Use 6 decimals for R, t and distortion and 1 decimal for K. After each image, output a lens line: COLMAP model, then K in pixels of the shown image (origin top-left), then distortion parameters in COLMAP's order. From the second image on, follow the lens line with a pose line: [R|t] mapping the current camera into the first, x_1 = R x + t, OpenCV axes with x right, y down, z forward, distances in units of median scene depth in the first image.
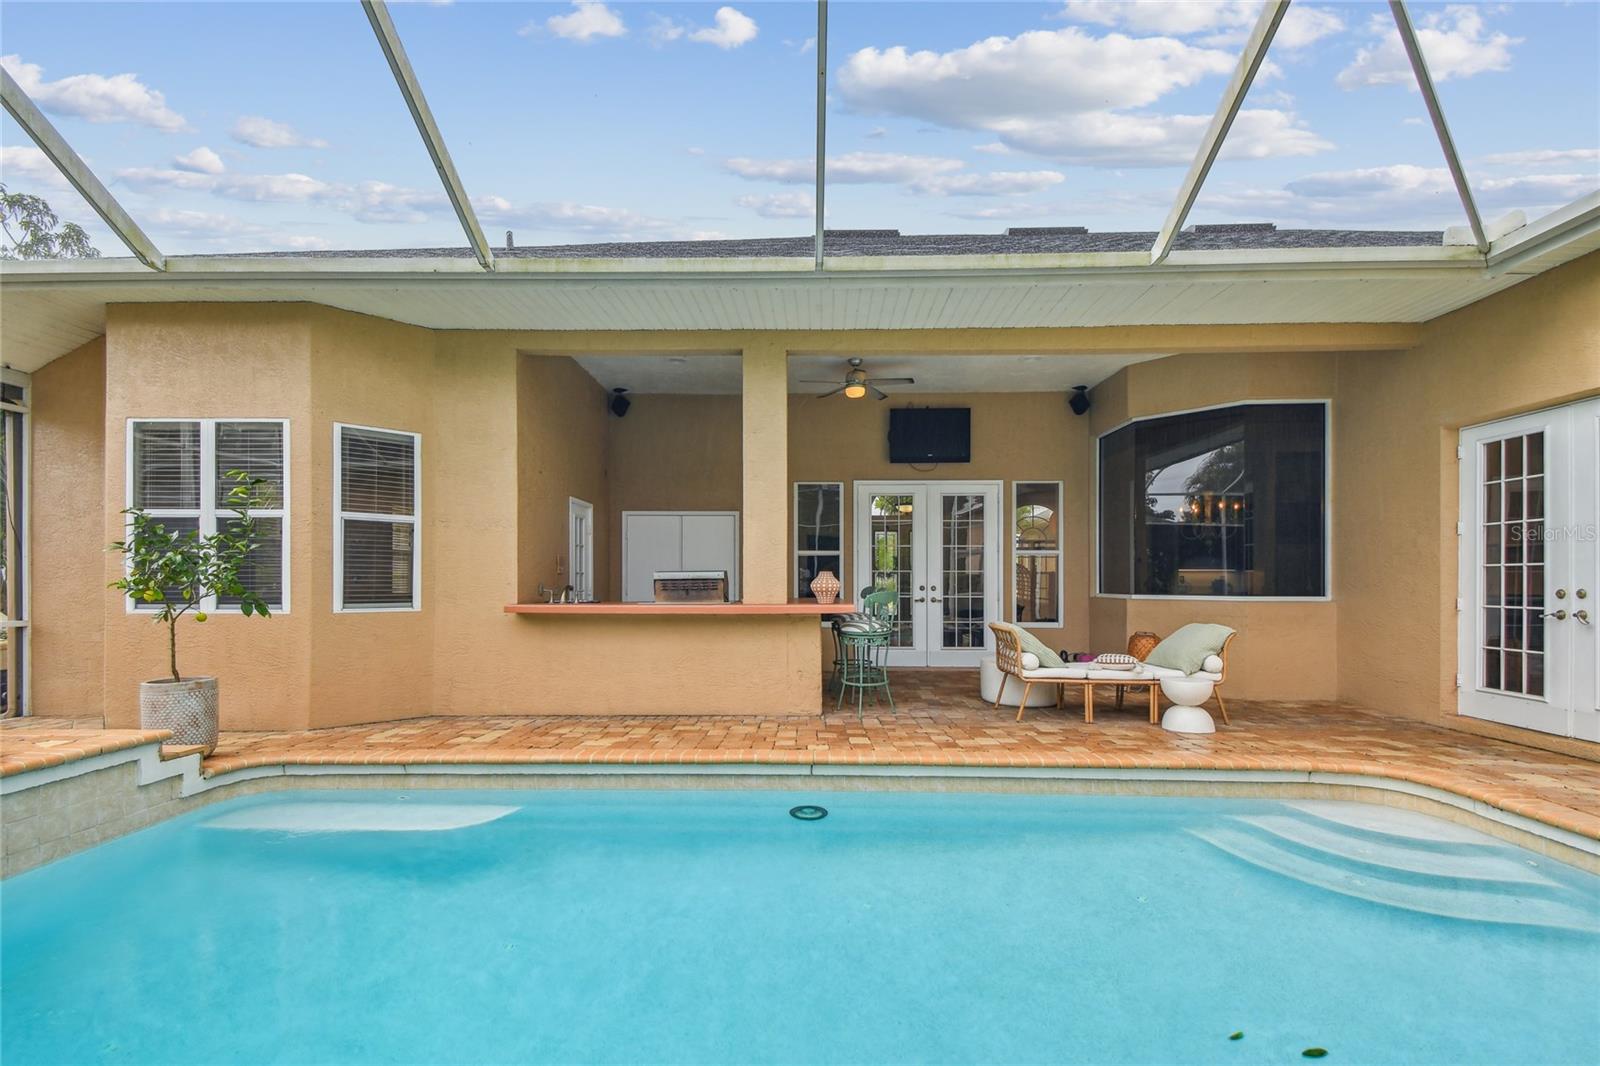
lens RADIAL K [[708.7, 0, 792.8], [0, 708.7, 576.4], [0, 0, 1]] dist [0.028459, 0.000257]
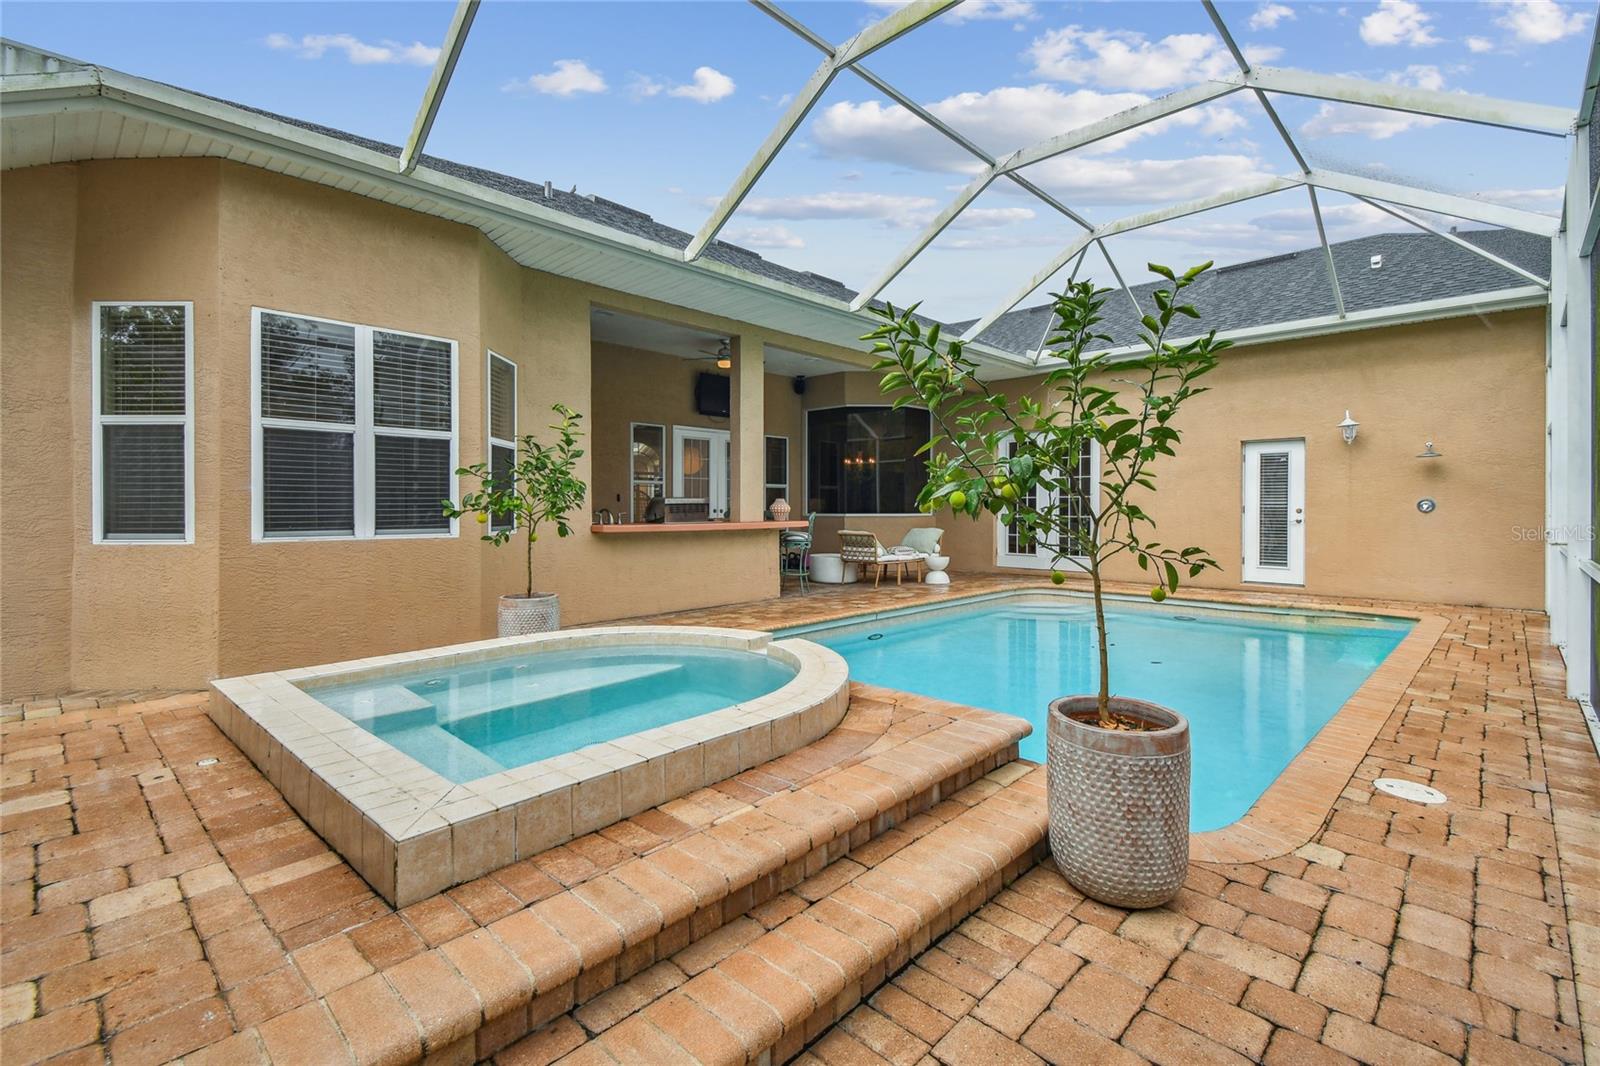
lens RADIAL K [[711.6, 0, 778.0], [0, 711.6, 509.8], [0, 0, 1]] dist [0.008342, -0.000011]
pose [[0.683840, -0.003120, 0.729625, -0.964291], [-0.007405, 0.999910, 0.011215, -0.000713], [-0.729594, -0.013072, 0.683755, 0.006483]]
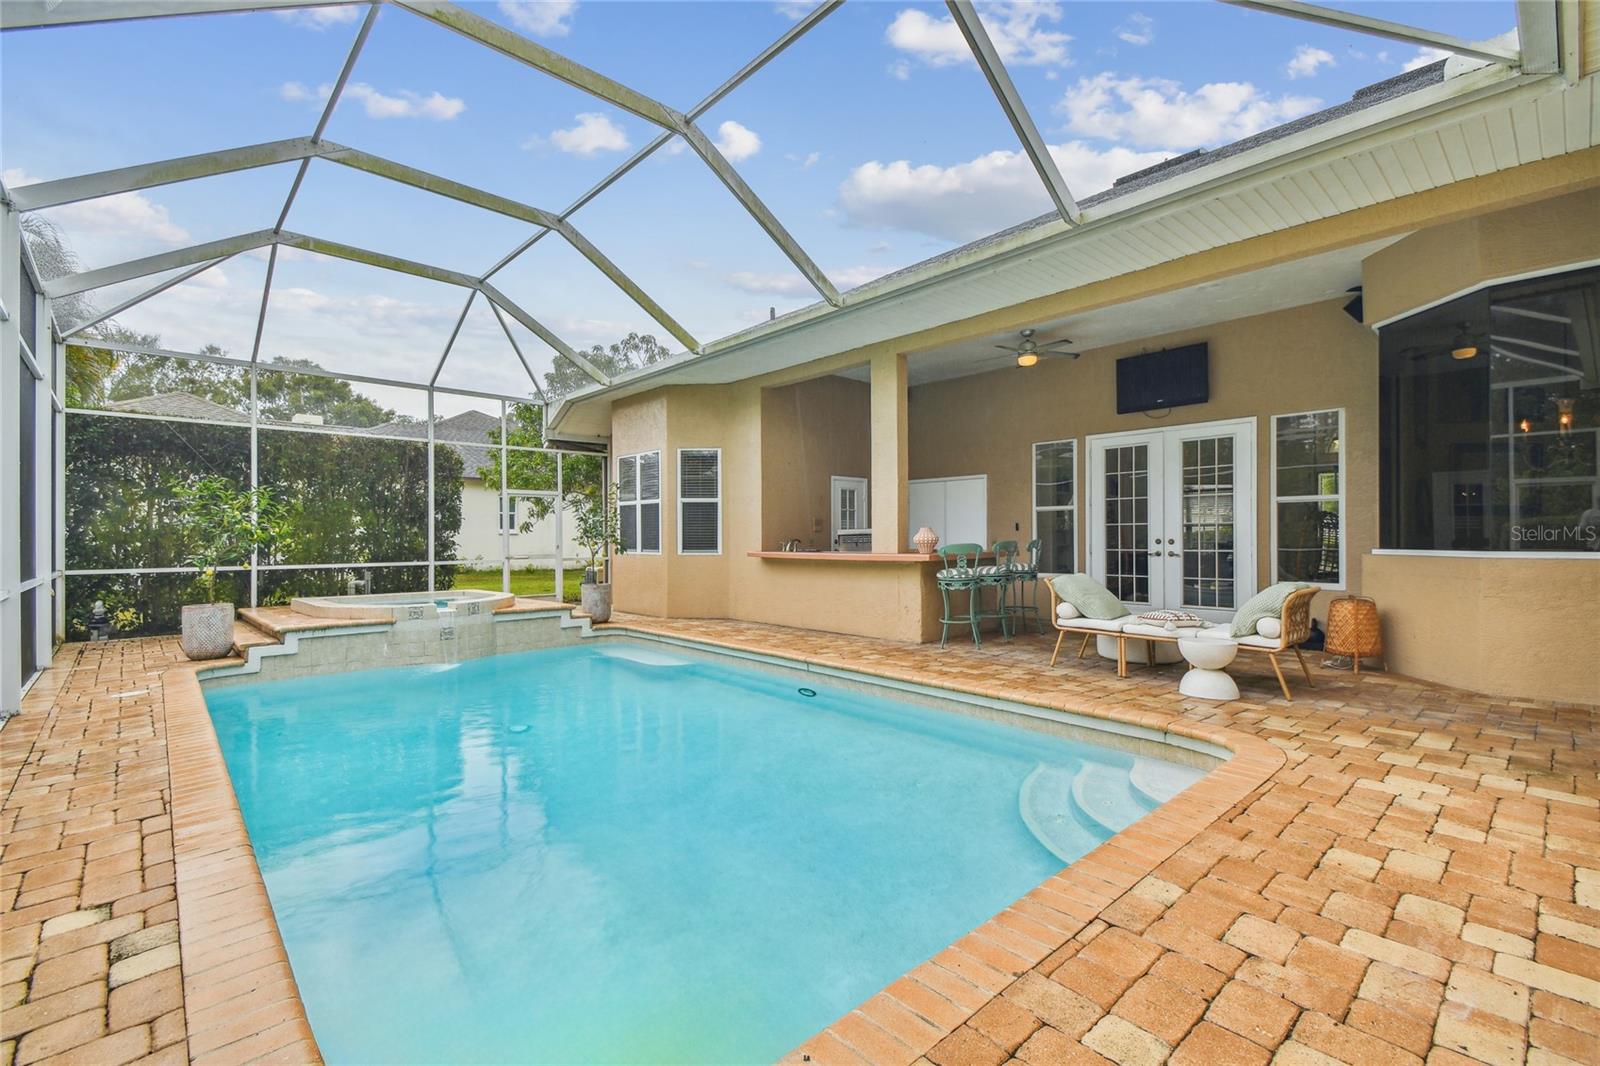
lens RADIAL K [[711.4, 0, 792.2], [0, 711.4, 532.3], [0, 0, 1]] dist [0.056211, -0.026311]
pose [[0.693512, -0.007636, -0.720404, 0.724903], [0.012452, 0.999922, 0.001388, -0.004138], [0.720337, -0.009933, 0.693553, -0.025235]]
